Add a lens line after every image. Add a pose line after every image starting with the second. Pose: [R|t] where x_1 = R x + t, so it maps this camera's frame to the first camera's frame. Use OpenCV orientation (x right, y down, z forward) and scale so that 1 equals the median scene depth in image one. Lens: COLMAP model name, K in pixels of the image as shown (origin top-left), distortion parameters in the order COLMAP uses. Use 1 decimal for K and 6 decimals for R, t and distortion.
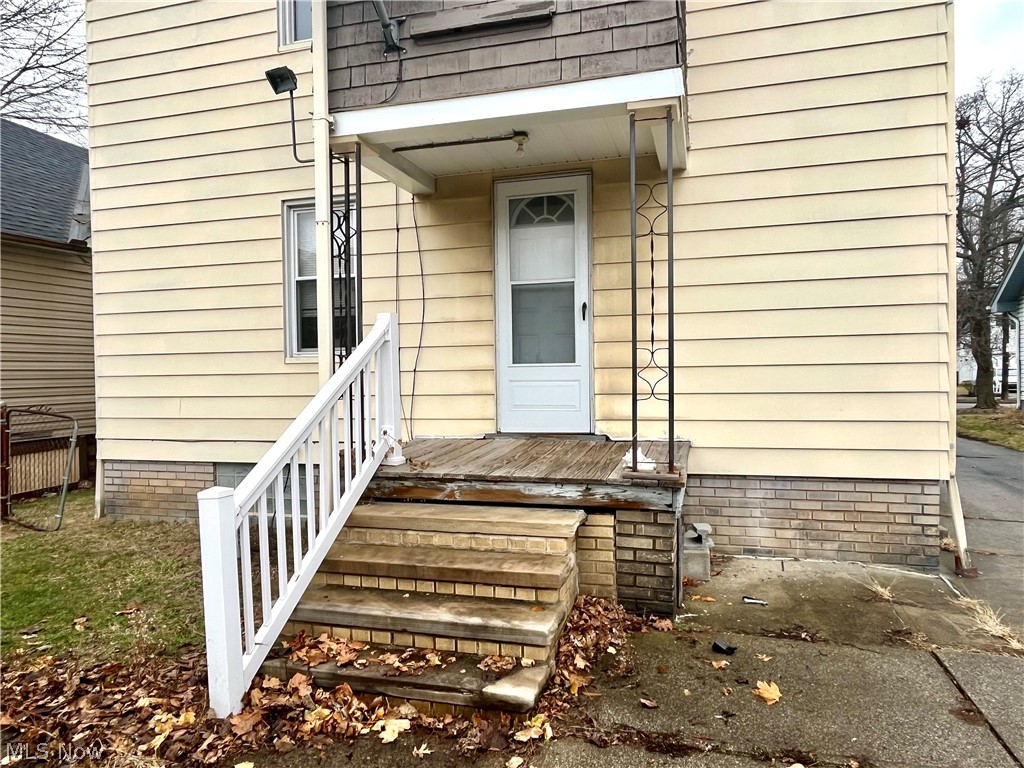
lens RADIAL K [[668.4, 0, 510.6], [0, 668.4, 382.1], [0, 0, 1]] dist [0.006403, -0.003918]
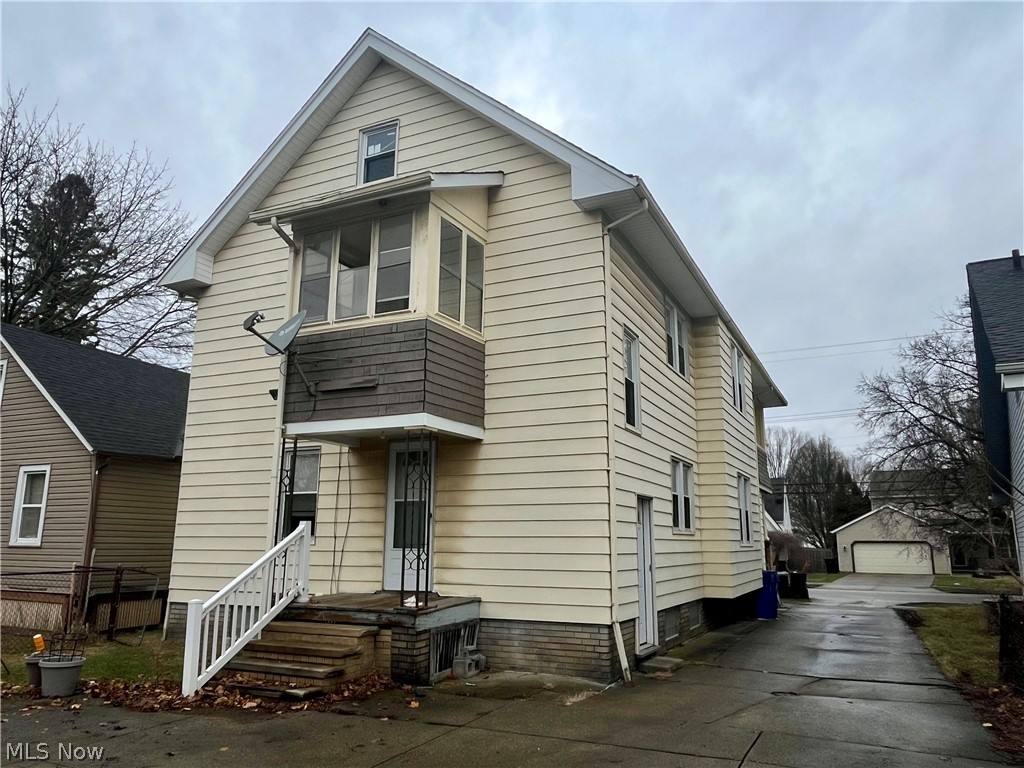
lens RADIAL K [[739.5, 0, 513.9], [0, 739.5, 388.2], [0, 0, 1]] dist [0.005838, -0.004423]
pose [[0.985902, -0.011584, -0.166921, 0.726413], [-0.026231, 0.974566, -0.222562, -0.015713], [0.165253, 0.223803, 0.960522, -0.985965]]
